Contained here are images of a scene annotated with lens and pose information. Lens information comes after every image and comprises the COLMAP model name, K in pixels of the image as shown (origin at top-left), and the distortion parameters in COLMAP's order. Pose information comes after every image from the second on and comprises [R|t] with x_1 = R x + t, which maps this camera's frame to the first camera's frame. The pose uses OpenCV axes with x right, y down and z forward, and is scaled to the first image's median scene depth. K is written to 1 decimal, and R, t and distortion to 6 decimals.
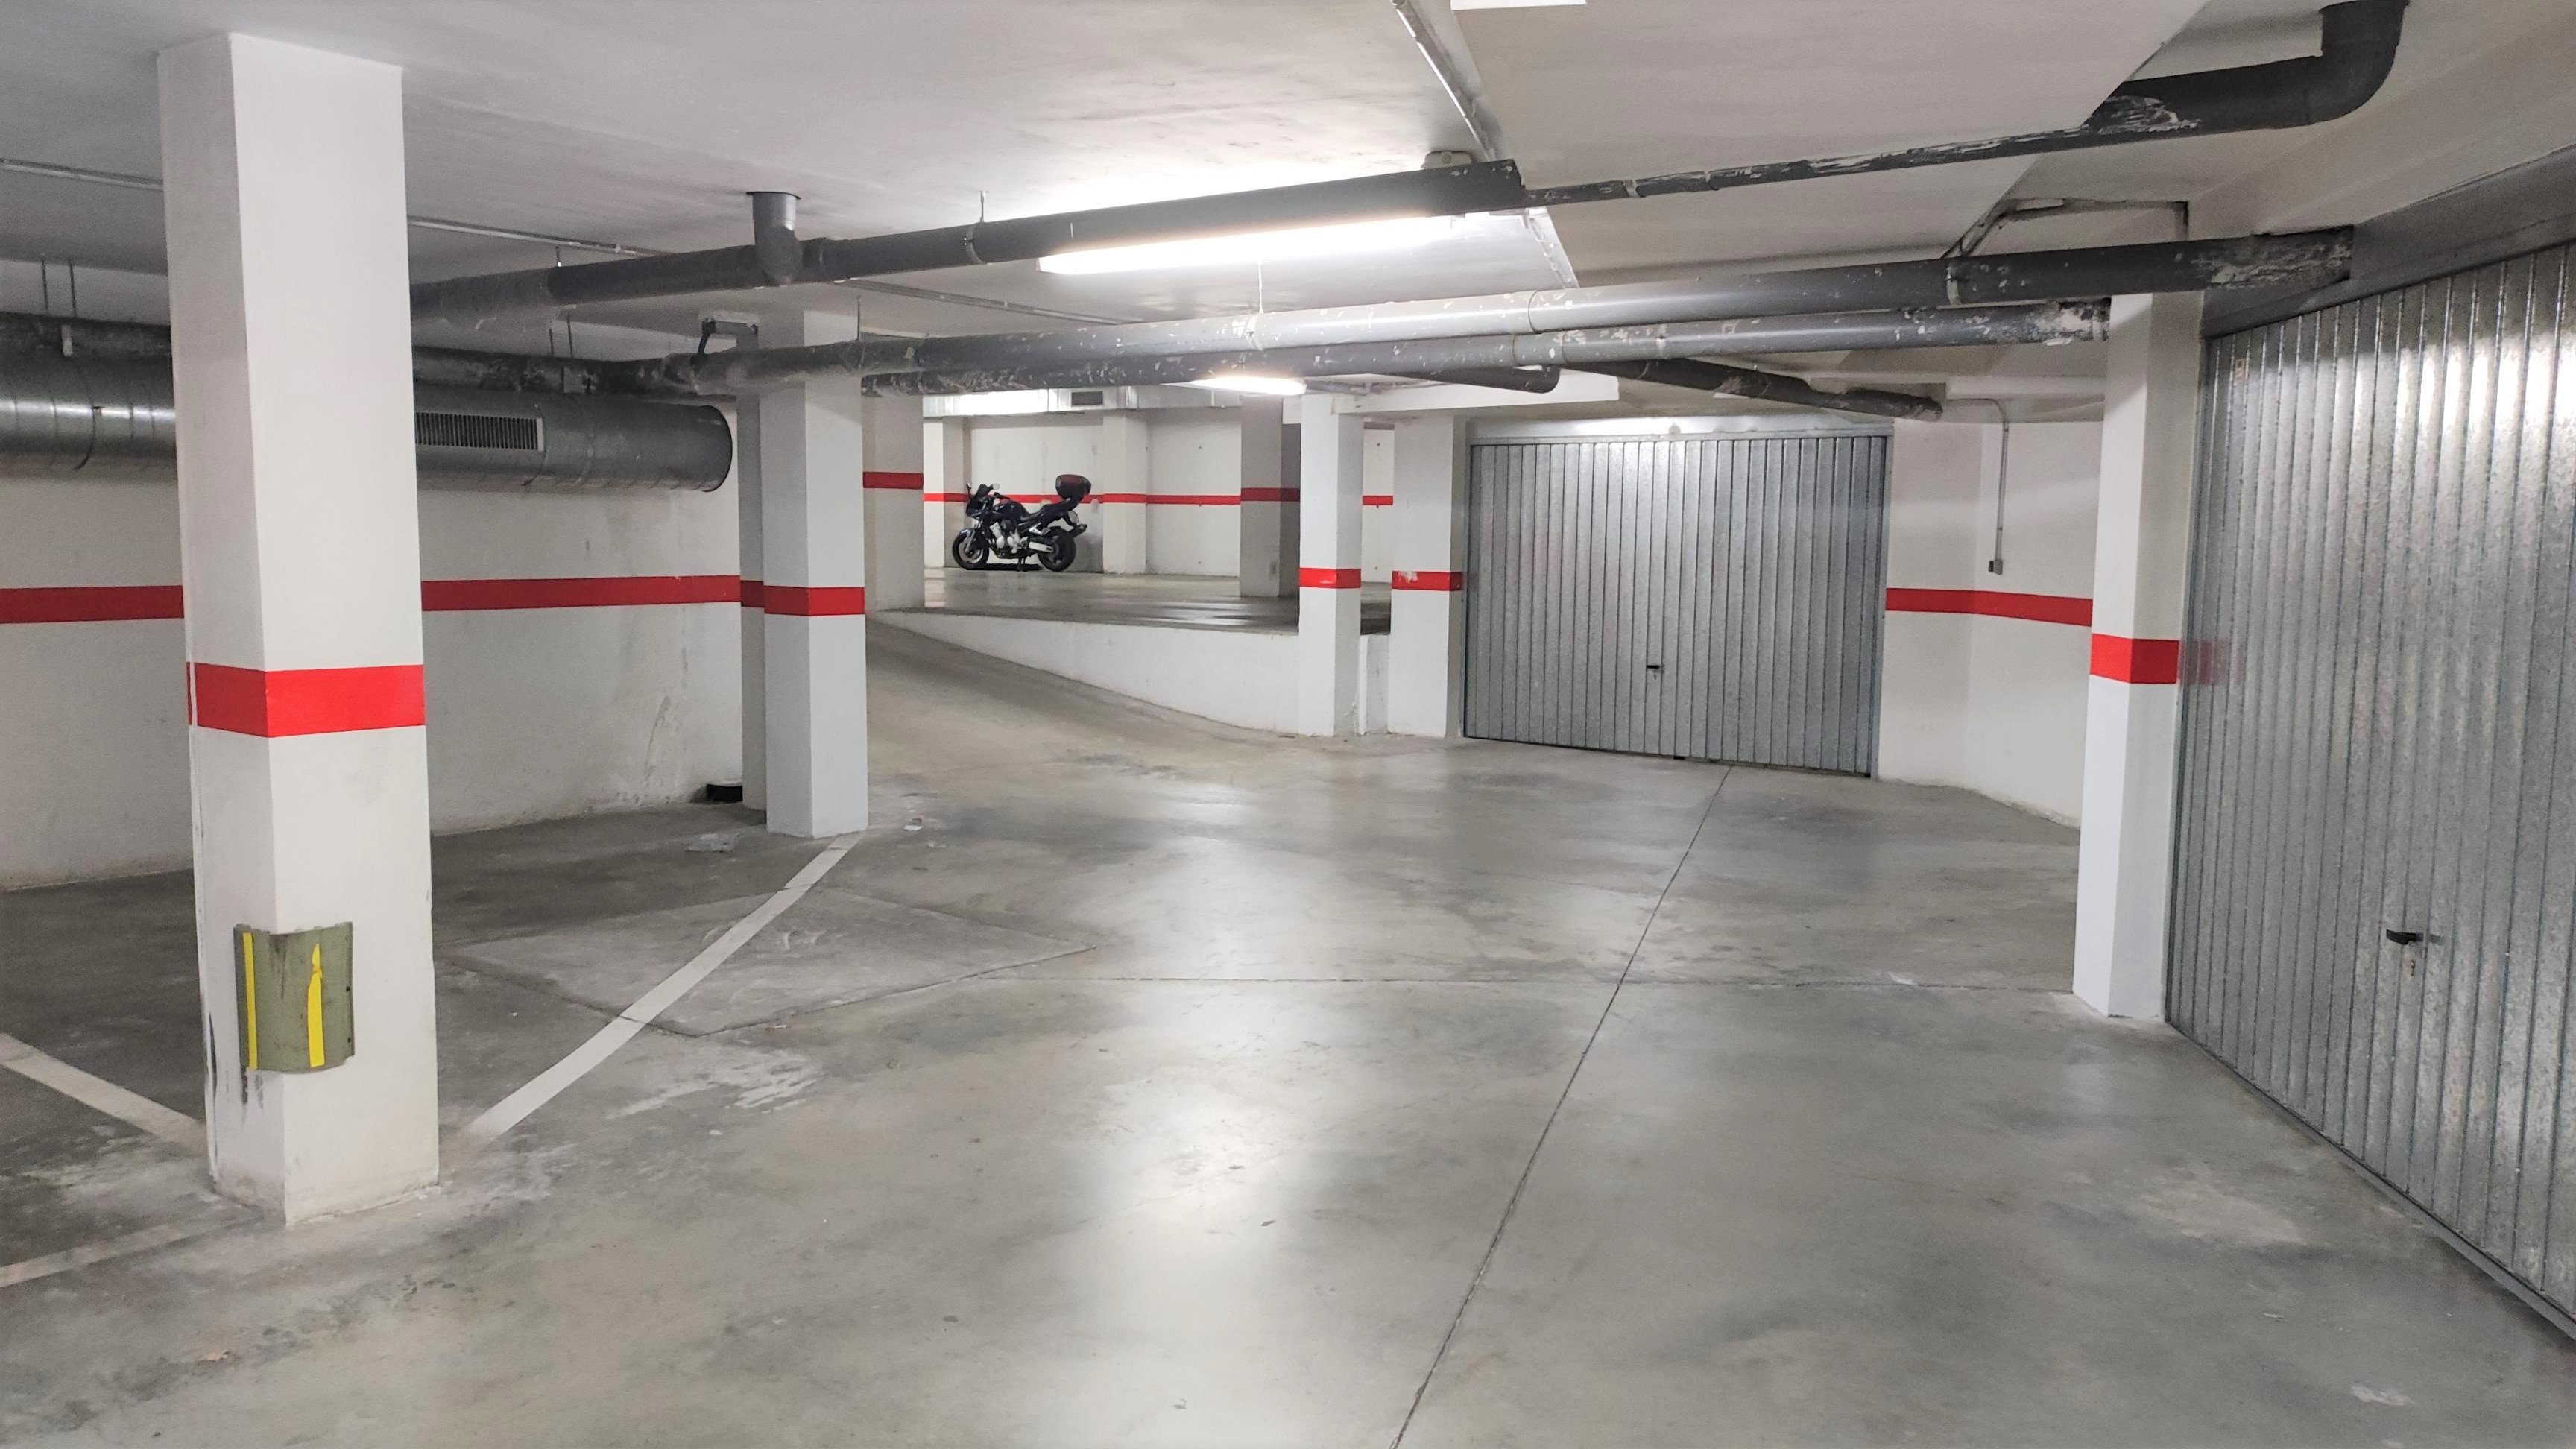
lens RADIAL K [[1877.1, 0, 1288.0], [0, 1877.1, 724.5], [0, 0, 1]] dist [0.042771, -0.001994]
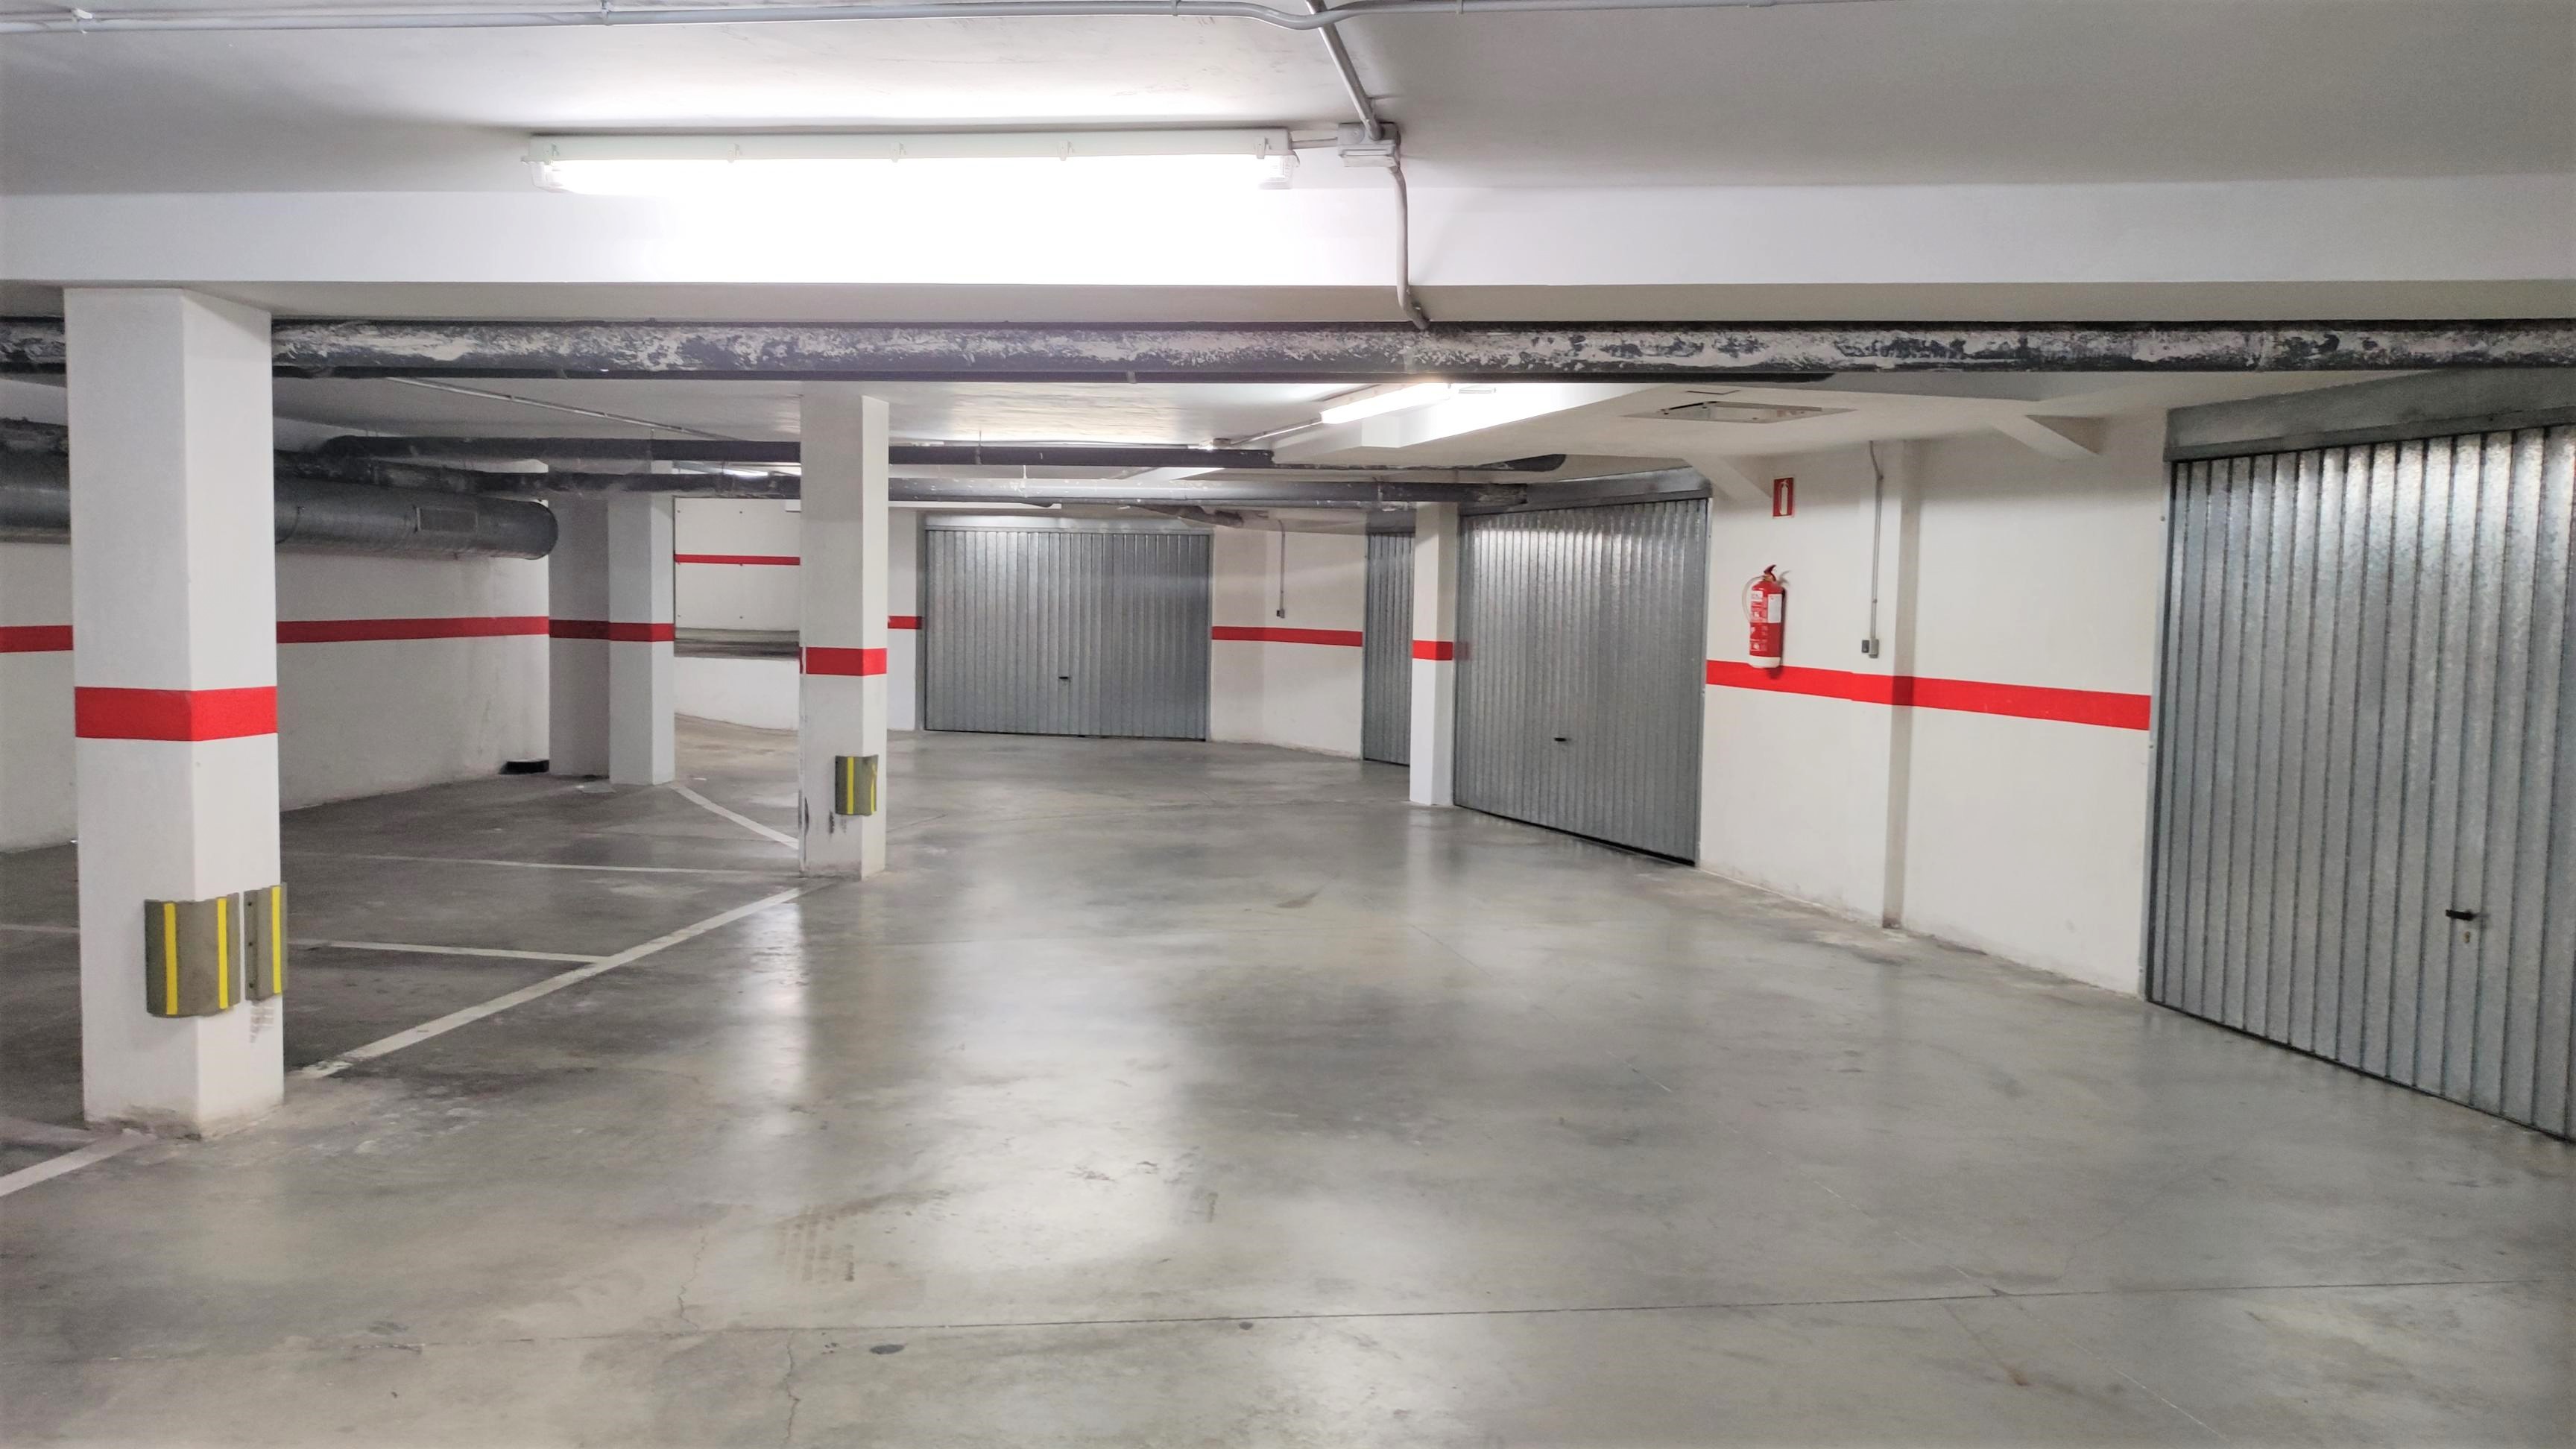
lens RADIAL K [[1877.1, 0, 1288.0], [0, 1877.1, 724.5], [0, 0, 1]] dist [0.042771, -0.001994]
pose [[0.875331, -0.027622, 0.482735, -0.289699], [0.041455, 0.998978, -0.018006, 0.031723], [-0.481744, 0.035773, 0.875581, -0.325714]]
